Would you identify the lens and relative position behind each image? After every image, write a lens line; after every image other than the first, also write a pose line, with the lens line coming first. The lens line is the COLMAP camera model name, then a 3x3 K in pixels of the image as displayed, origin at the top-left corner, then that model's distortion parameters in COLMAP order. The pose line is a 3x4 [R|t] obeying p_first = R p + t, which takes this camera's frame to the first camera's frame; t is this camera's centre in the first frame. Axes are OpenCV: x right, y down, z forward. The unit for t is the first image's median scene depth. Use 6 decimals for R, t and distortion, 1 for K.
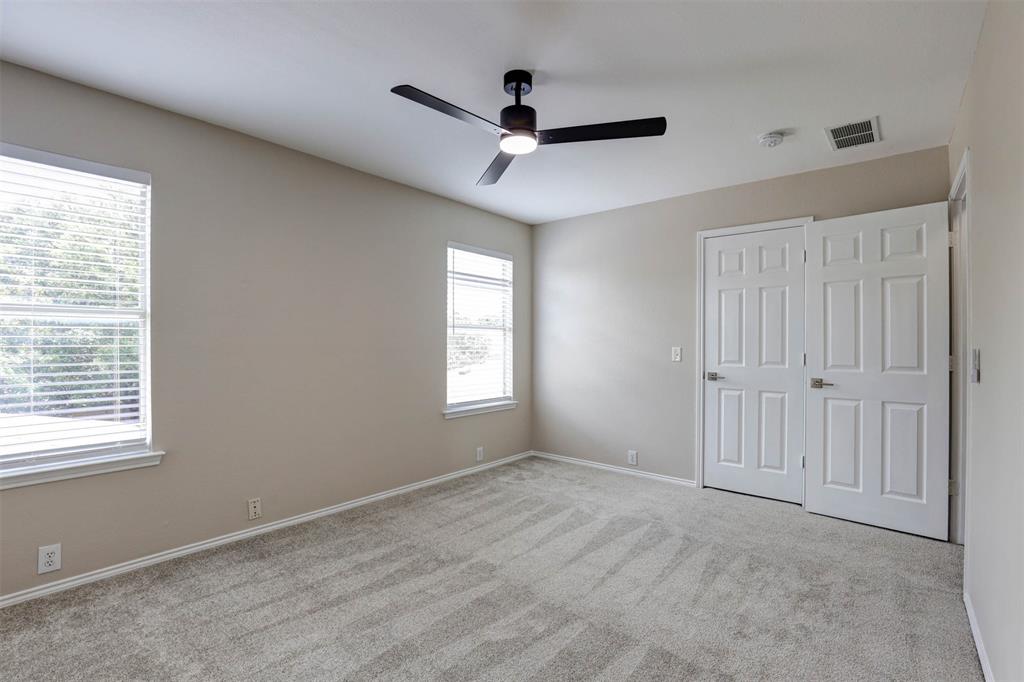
lens RADIAL K [[470.3, 0, 515.4], [0, 470.3, 343.5], [0, 0, 1]] dist [-0.027778, 0.000043]
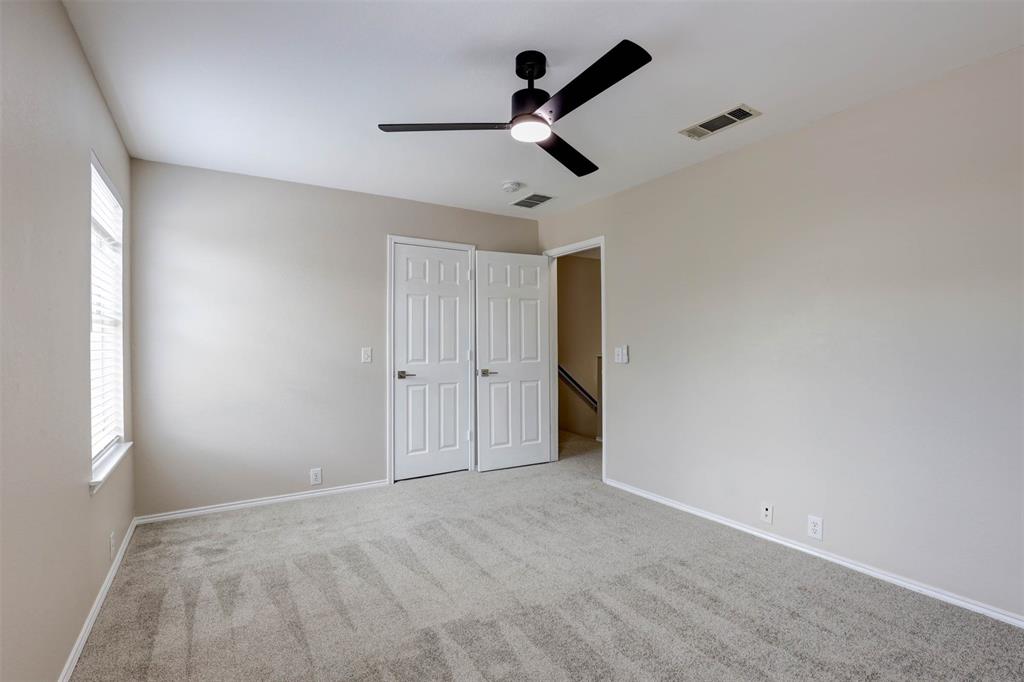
lens RADIAL K [[470.3, 0, 515.4], [0, 470.3, 343.5], [0, 0, 1]] dist [-0.027778, 0.000043]
pose [[0.310522, -0.012206, 0.950488, -0.529351], [0.006088, 0.999923, 0.010852, -0.011034], [-0.950547, 0.002417, 0.310573, 0.441169]]
